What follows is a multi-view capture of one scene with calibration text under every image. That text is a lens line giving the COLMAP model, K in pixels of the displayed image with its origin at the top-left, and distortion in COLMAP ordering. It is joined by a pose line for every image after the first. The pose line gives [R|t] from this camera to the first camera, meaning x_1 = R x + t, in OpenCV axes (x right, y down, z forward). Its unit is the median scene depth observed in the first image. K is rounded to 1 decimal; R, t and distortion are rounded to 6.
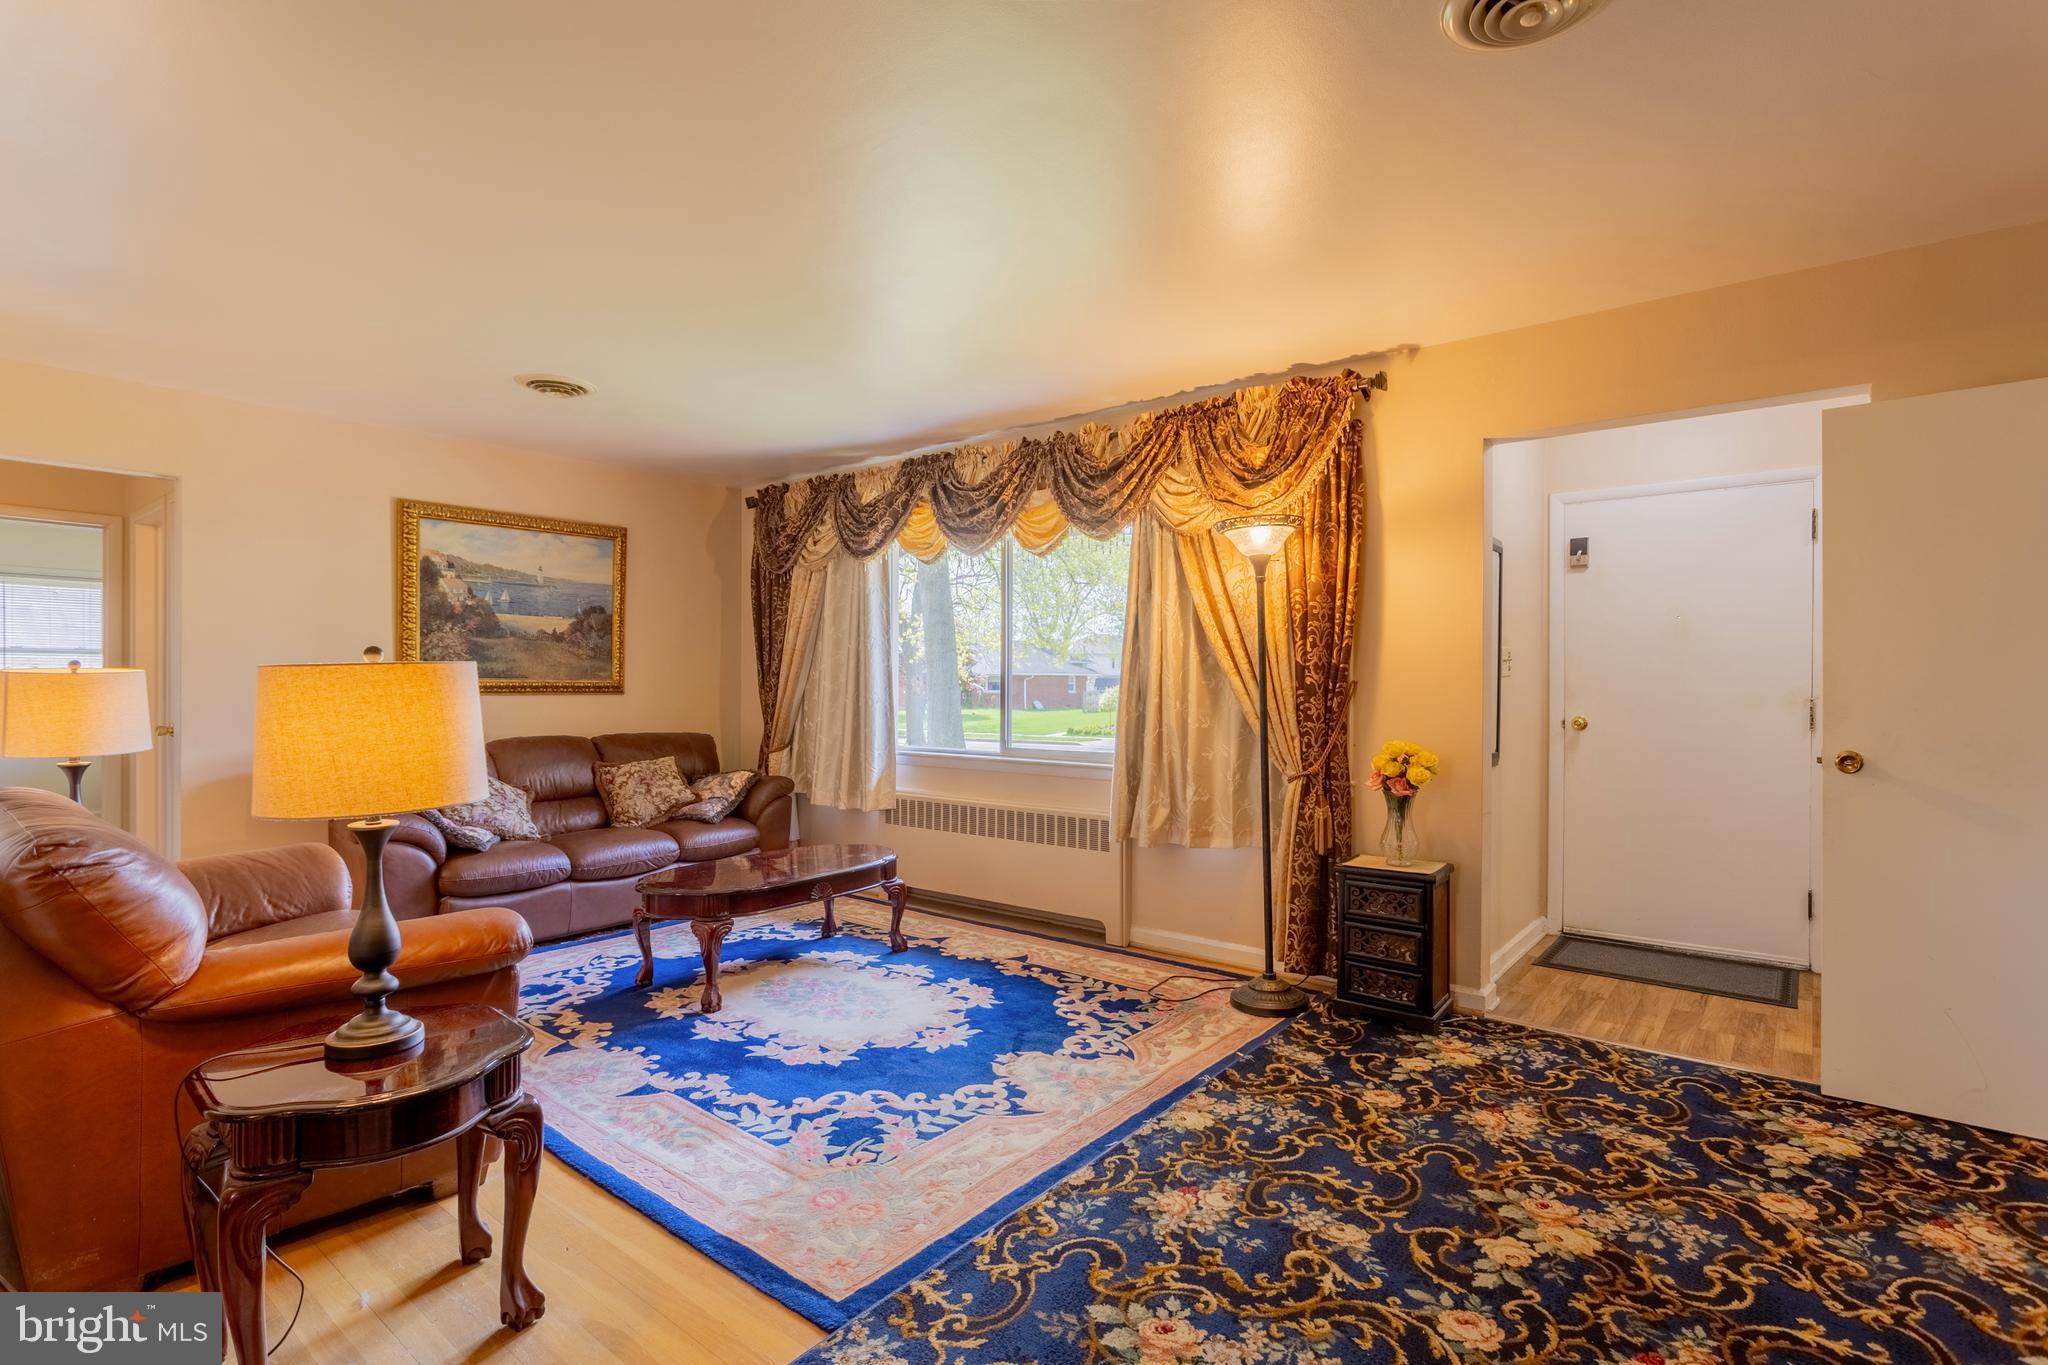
lens RADIAL K [[970.7, 0, 1026.4], [0, 970.7, 691.4], [0, 0, 1]] dist [-0.020100, 0.006945]
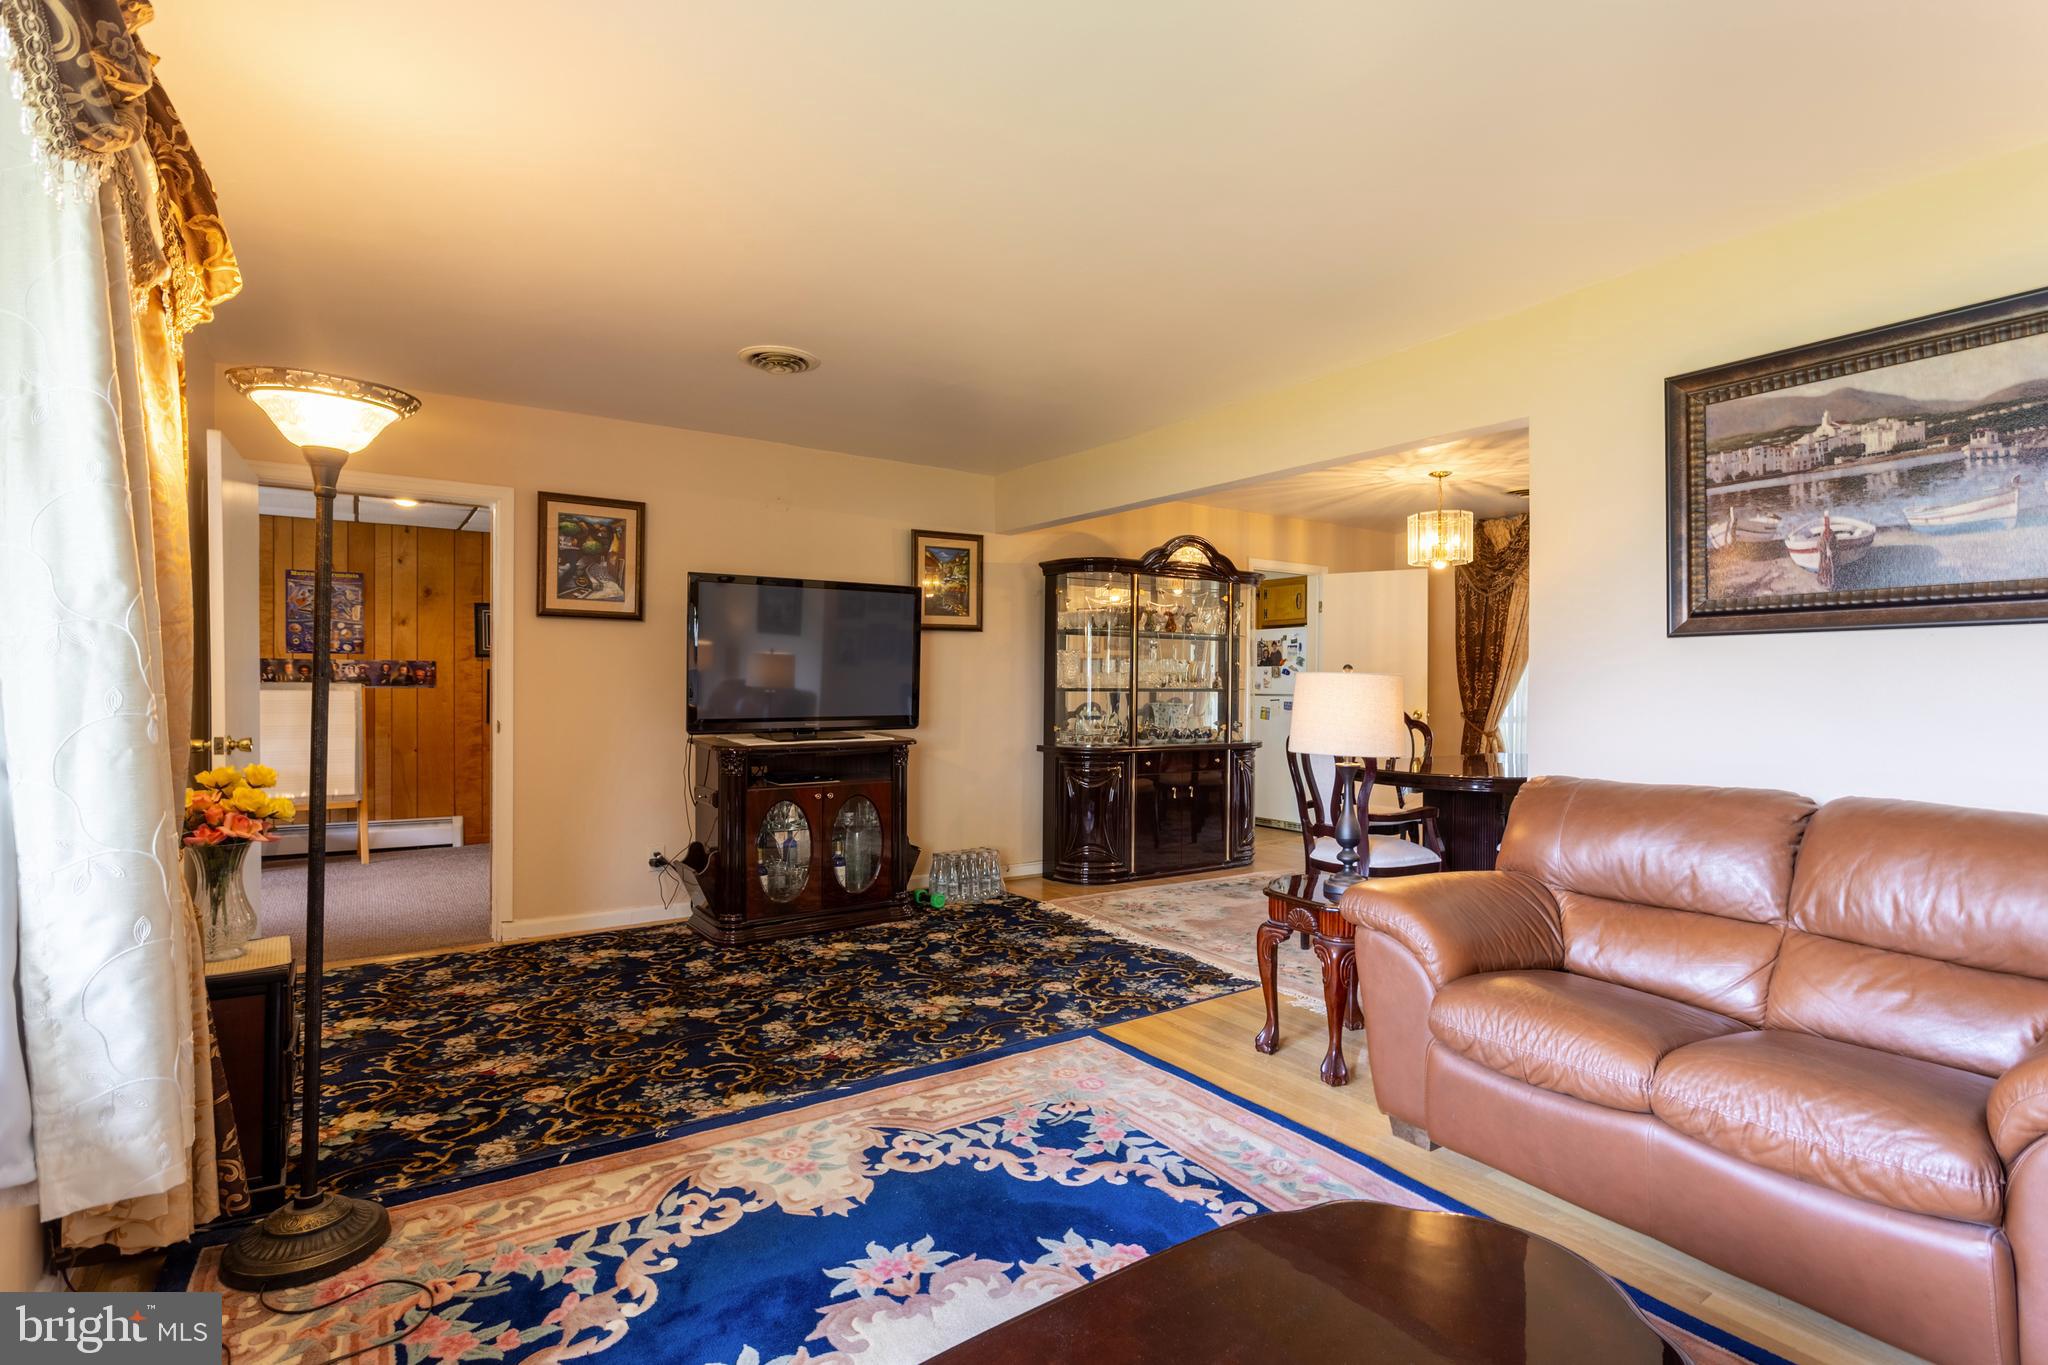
lens RADIAL K [[985.1, 0, 1037.0], [0, 985.1, 690.0], [0, 0, 1]] dist [-0.015539, 0.001701]
pose [[-0.960498, -0.009206, 0.278136, -0.356846], [-0.004817, 0.999853, 0.016458, -0.014742], [-0.278246, 0.014468, -0.960401, 1.638937]]
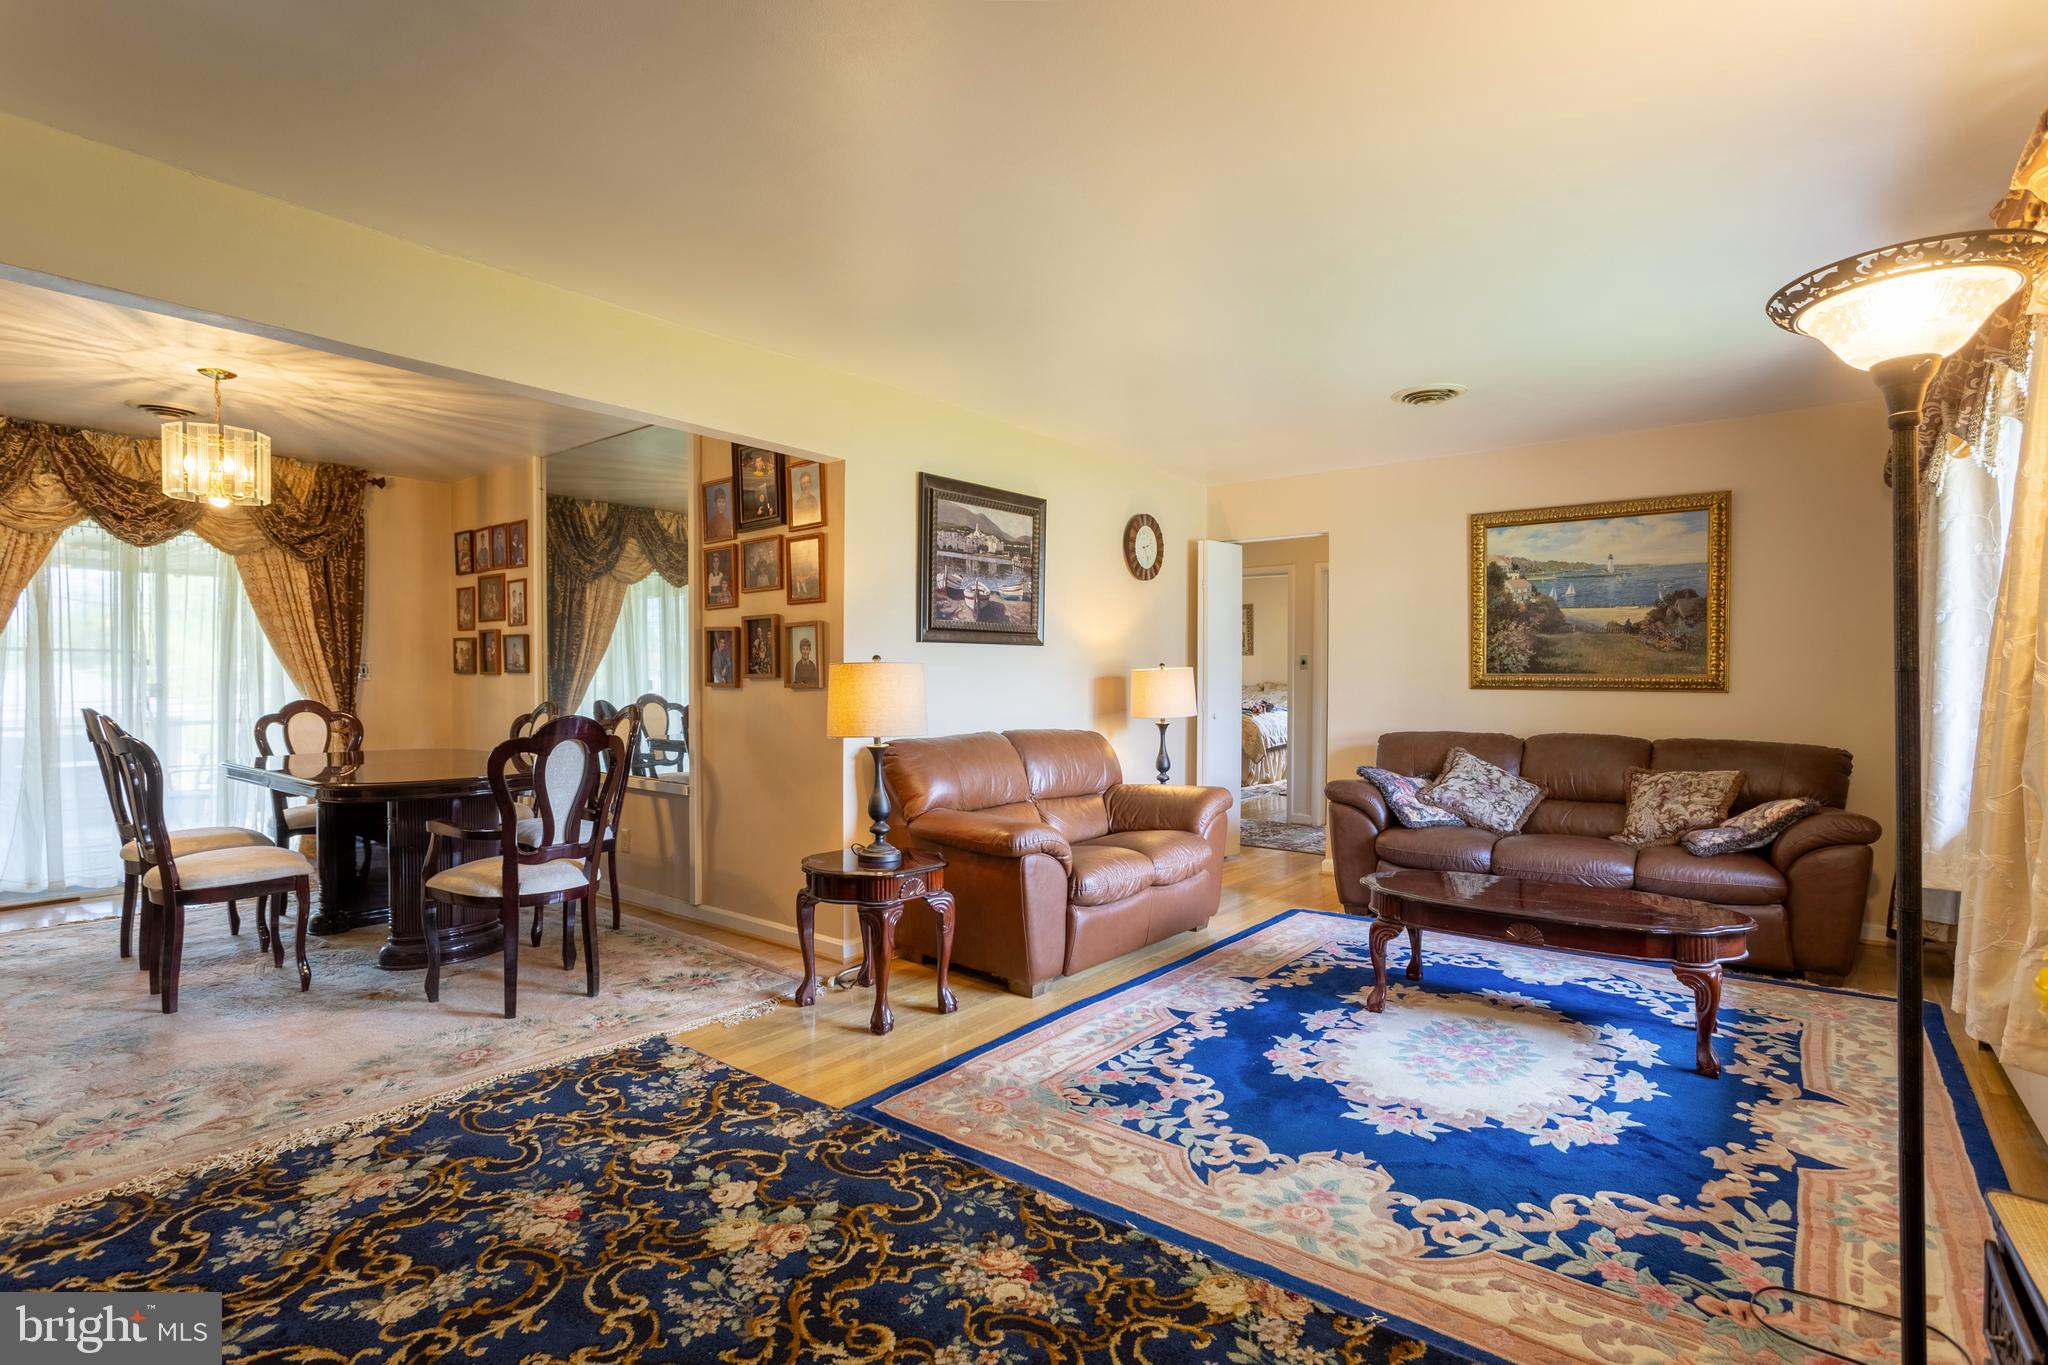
lens RADIAL K [[970.7, 0, 1026.4], [0, 970.7, 691.4], [0, 0, 1]] dist [-0.020100, 0.006945]
pose [[0.014174, 0.012398, -0.999823, 0.734920], [-0.013412, 0.999836, 0.012208, 0.000213], [0.999810, 0.013236, 0.014338, 0.718133]]
